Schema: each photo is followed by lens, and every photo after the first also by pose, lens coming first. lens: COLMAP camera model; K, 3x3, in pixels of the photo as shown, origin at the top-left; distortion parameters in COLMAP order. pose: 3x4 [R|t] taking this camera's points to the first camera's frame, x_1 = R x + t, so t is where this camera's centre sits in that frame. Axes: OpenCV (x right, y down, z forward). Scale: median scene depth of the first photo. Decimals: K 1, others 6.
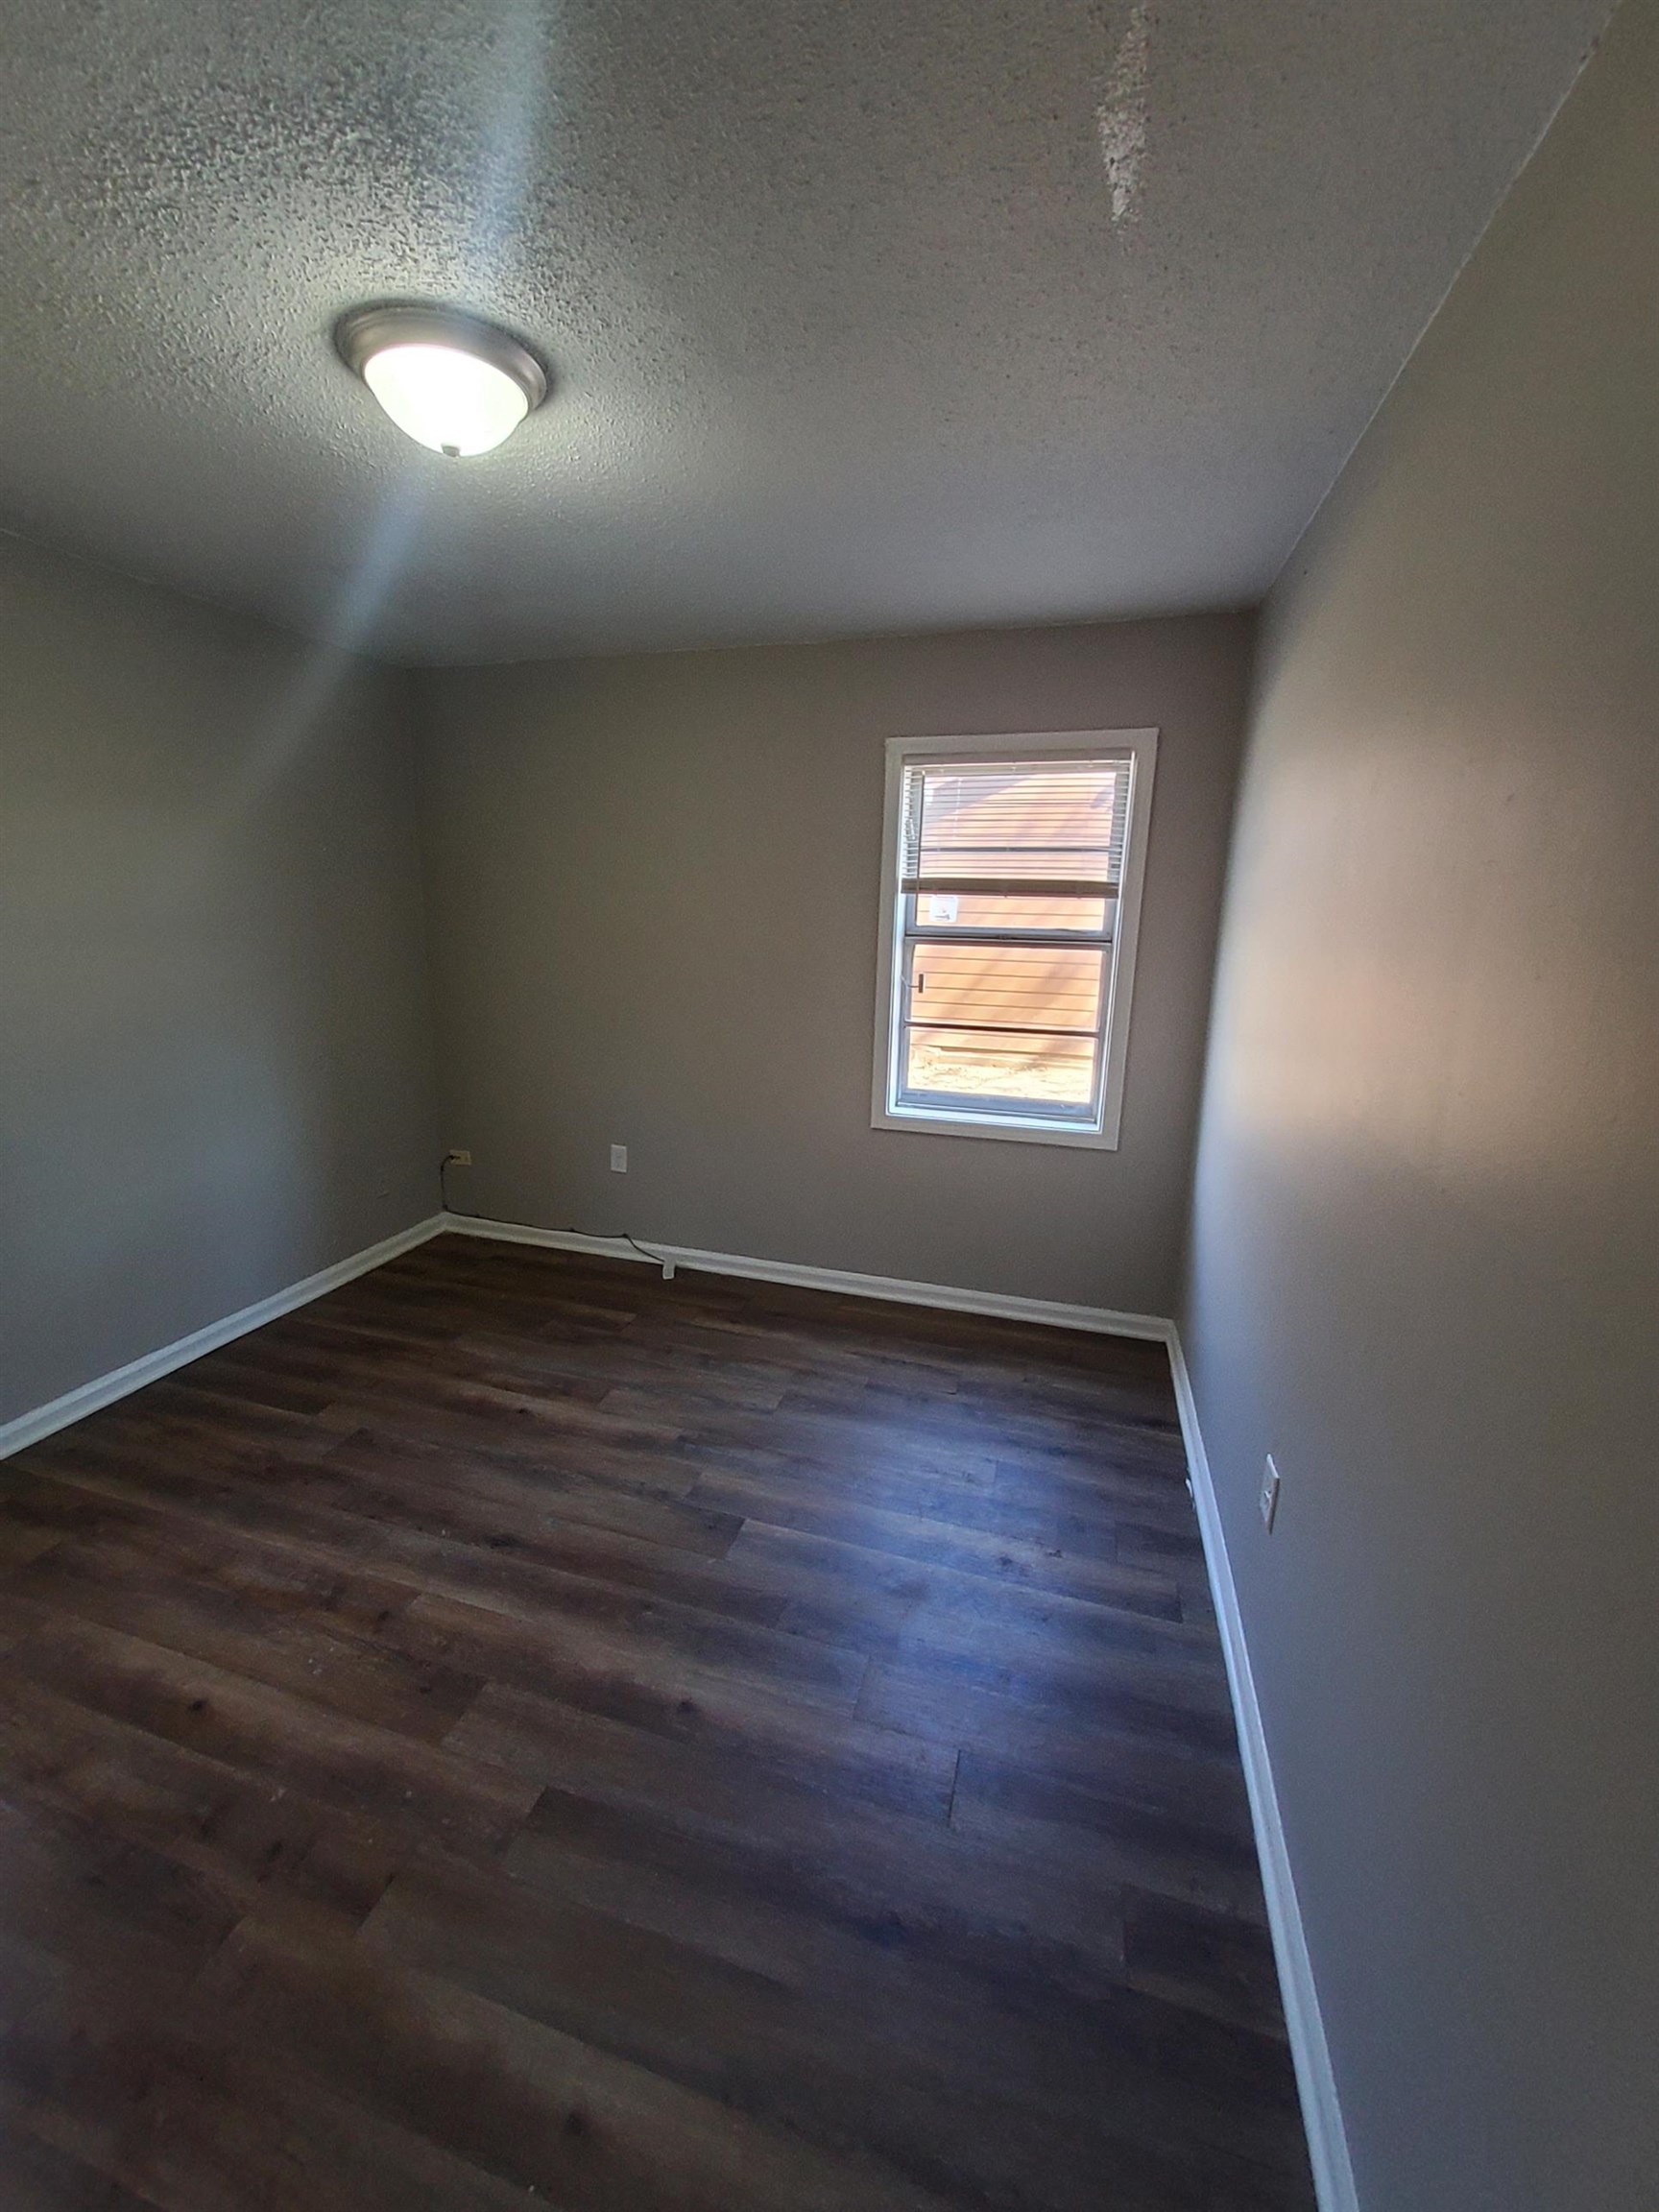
lens RADIAL K [[896.4, 0, 799.6], [0, 896.4, 1098.7], [0, 0, 1]] dist [-0.009000, -0.000083]
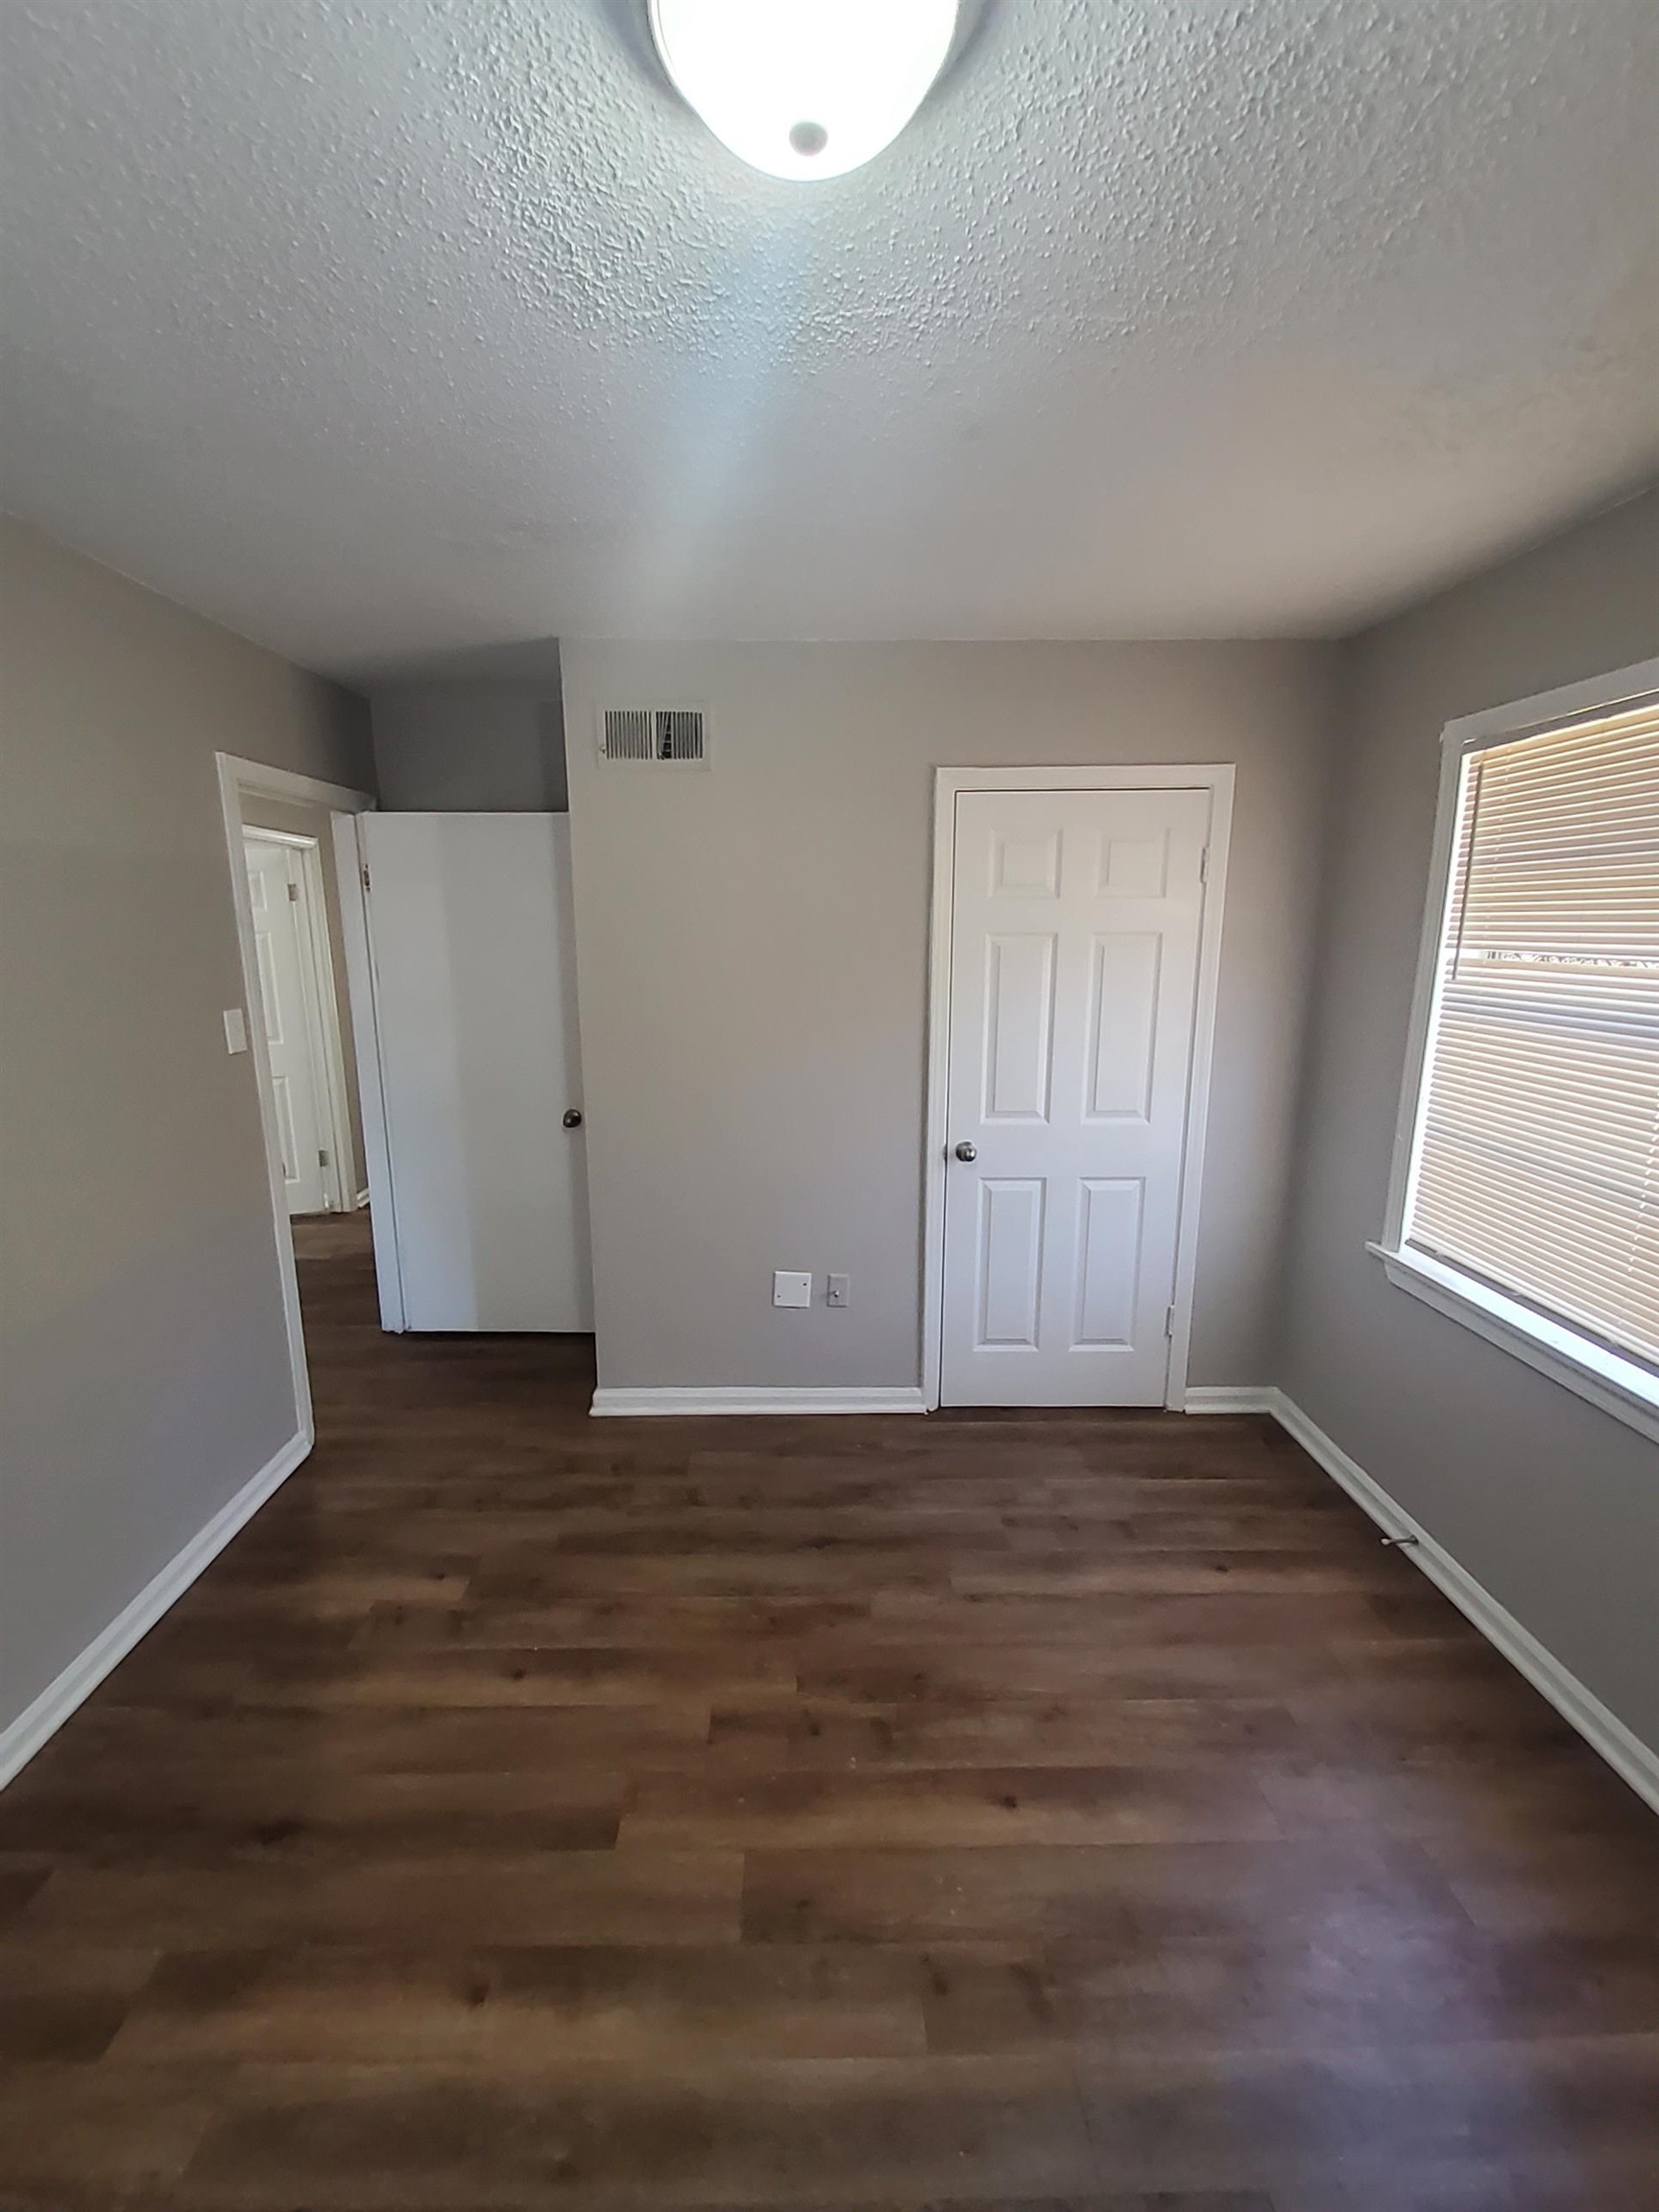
lens RADIAL K [[896.4, 0, 799.6], [0, 896.4, 1098.7], [0, 0, 1]] dist [-0.009000, -0.000083]
pose [[-0.952870, 0.048118, -0.299540, -0.151015], [-0.077623, 0.915809, 0.394043, -0.281104], [0.293282, 0.398722, -0.868911, 1.083726]]
